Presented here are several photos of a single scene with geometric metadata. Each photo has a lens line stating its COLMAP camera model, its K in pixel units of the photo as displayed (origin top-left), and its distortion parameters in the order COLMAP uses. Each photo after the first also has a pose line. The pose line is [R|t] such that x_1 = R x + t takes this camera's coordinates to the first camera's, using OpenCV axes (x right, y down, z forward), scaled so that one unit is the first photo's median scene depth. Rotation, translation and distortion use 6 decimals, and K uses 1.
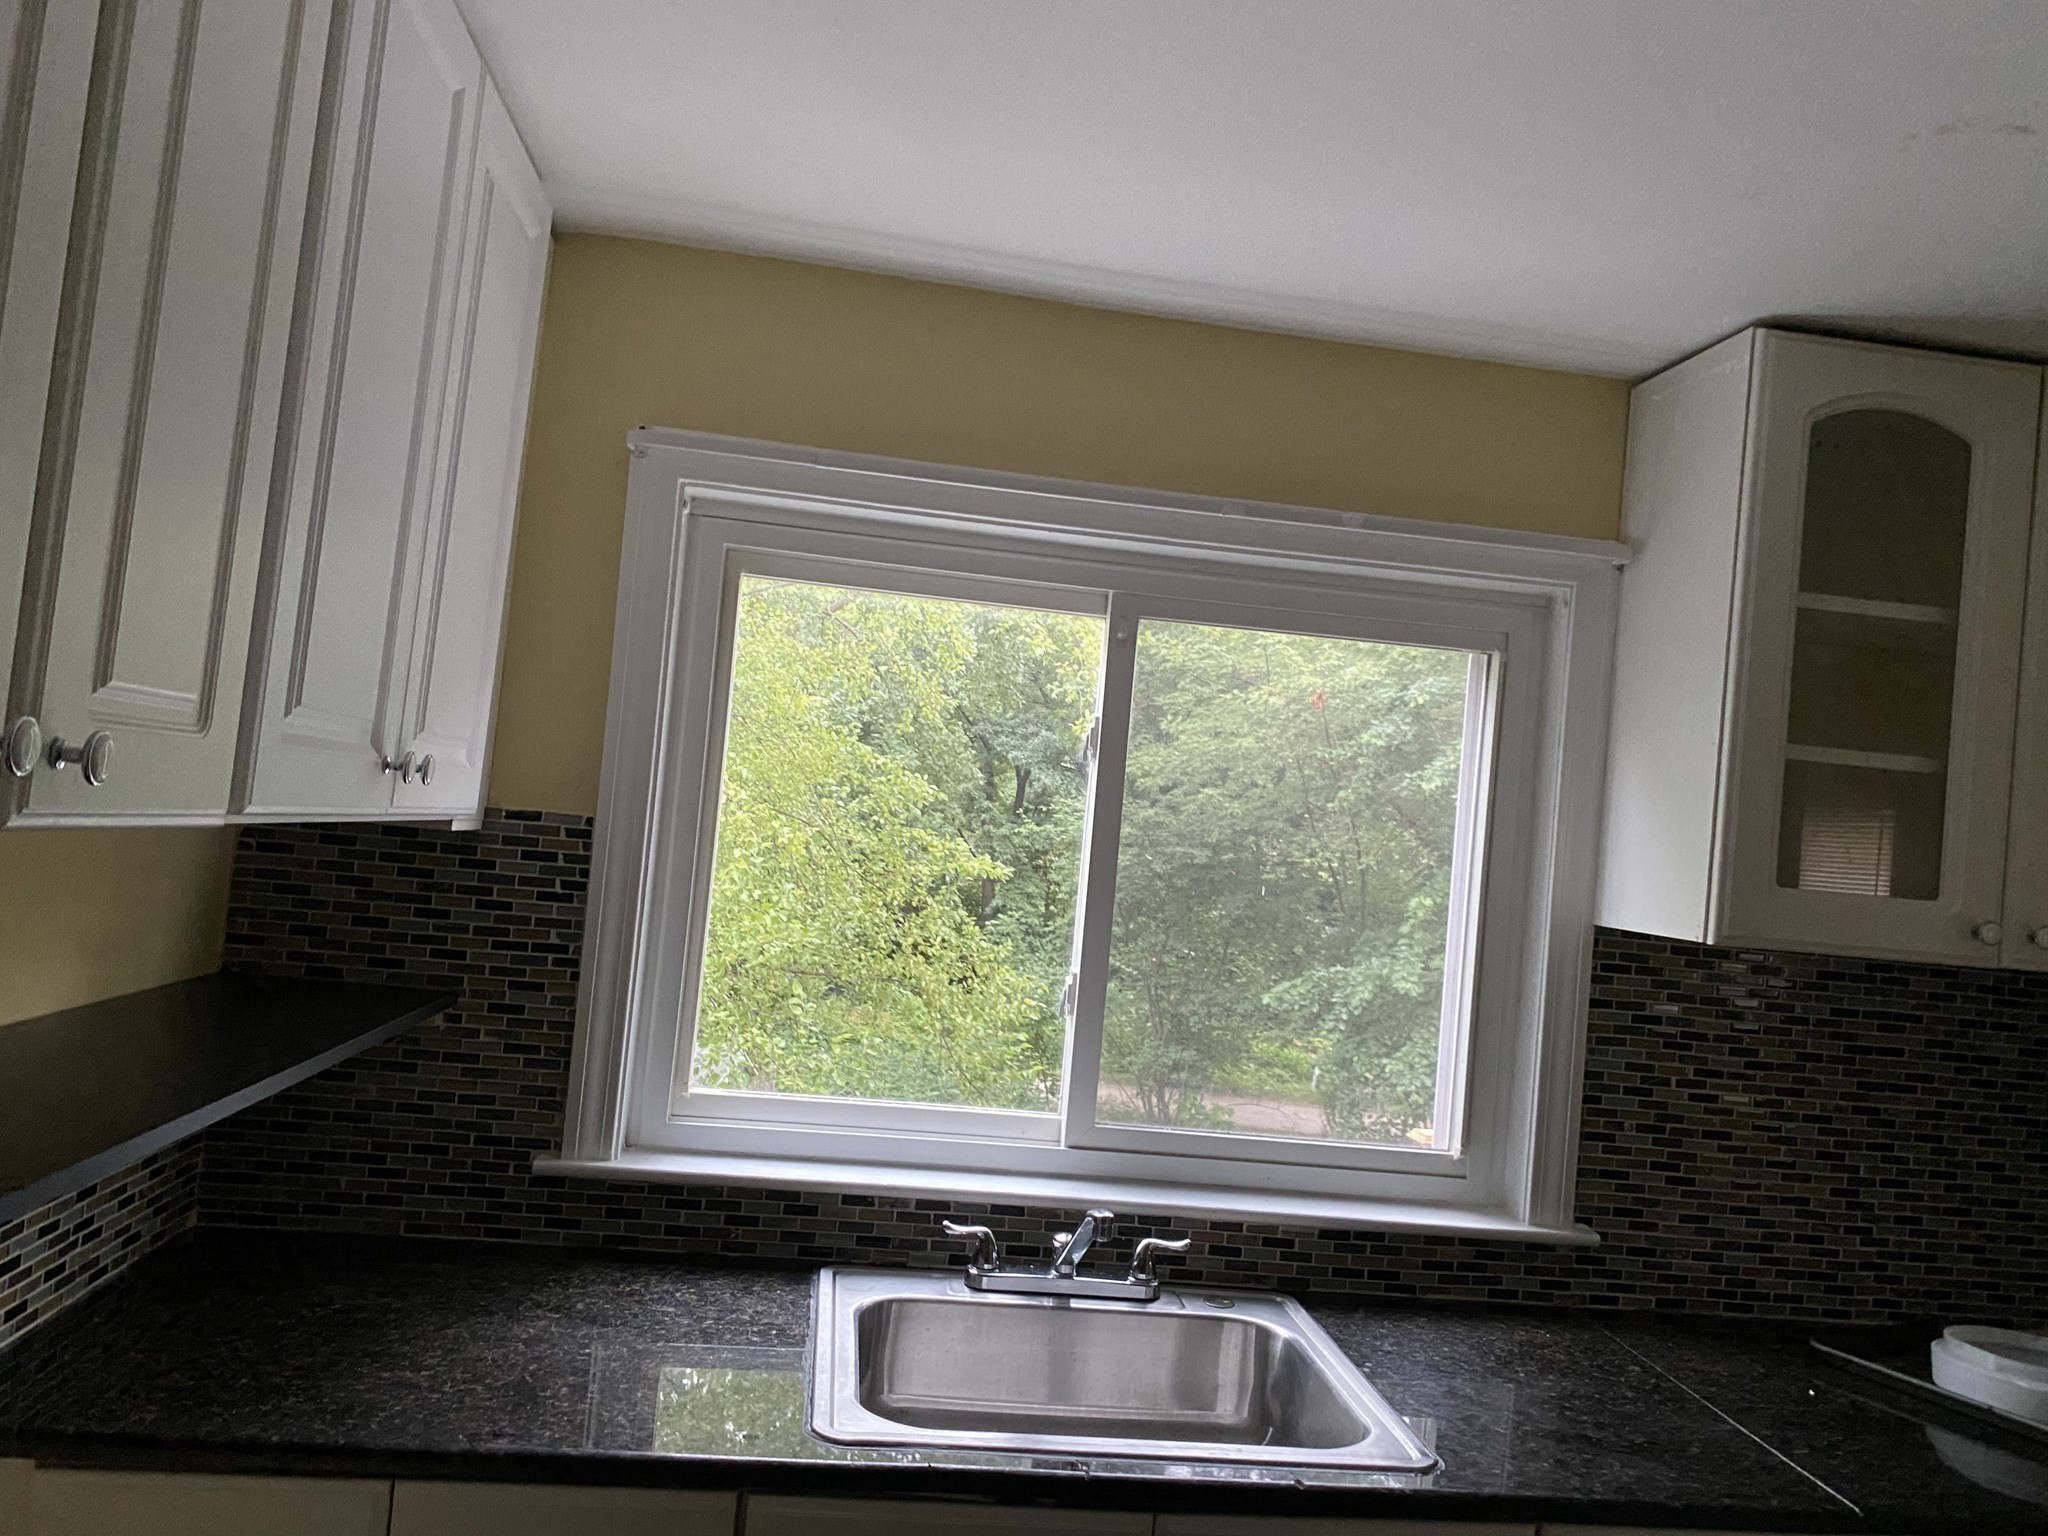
lens RADIAL K [[1538.7, 0, 1028.3], [0, 1538.7, 776.3], [0, 0, 1]] dist [-0.000223, -0.011475]
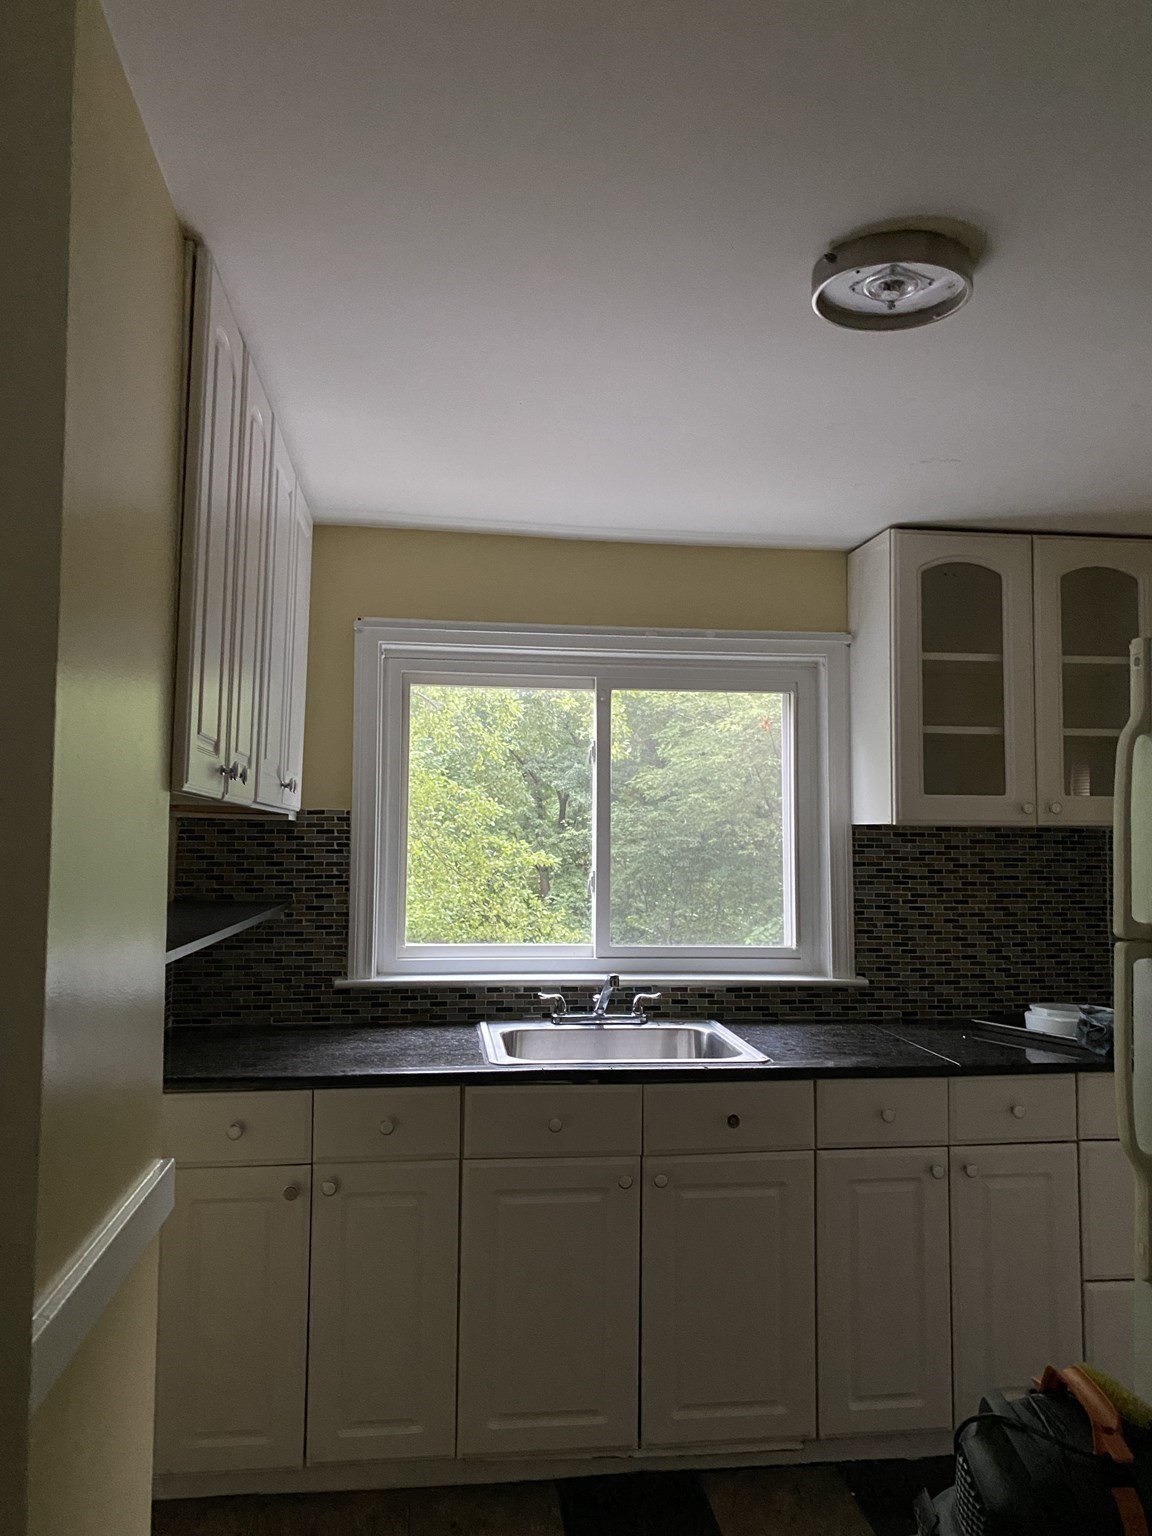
lens RADIAL K [[1154.1, 0, 575.8], [0, 1154.1, 760.0], [0, 0, 1]] dist [-0.000223, -0.011475]
pose [[0.996510, -0.082885, 0.009912, 0.004412], [0.083178, 0.995948, -0.034186, 0.034927], [-0.007039, 0.034891, 0.999366, -0.494756]]
